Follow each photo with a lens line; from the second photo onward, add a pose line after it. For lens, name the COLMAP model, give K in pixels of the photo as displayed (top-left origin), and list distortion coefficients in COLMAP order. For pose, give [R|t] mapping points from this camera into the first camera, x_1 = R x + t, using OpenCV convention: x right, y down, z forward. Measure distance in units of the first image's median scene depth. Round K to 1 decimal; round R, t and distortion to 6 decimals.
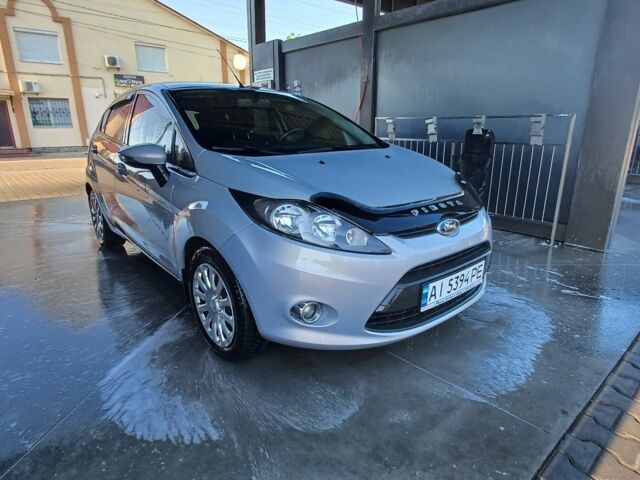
lens RADIAL K [[383.5, 0, 320.0], [0, 383.5, 240.0], [0, 0, 1]] dist [0.000050, -0.002637]
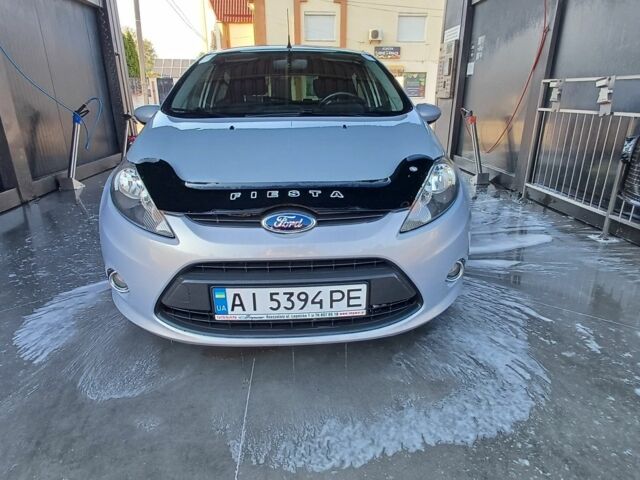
lens RADIAL K [[383.5, 0, 320.0], [0, 383.5, 240.0], [0, 0, 1]] dist [0.000050, -0.002637]
pose [[0.808270, 0.207554, -0.551018, 0.762432], [-0.169508, 0.978218, 0.119823, -0.097116], [0.563885, -0.003447, 0.825846, 0.417091]]
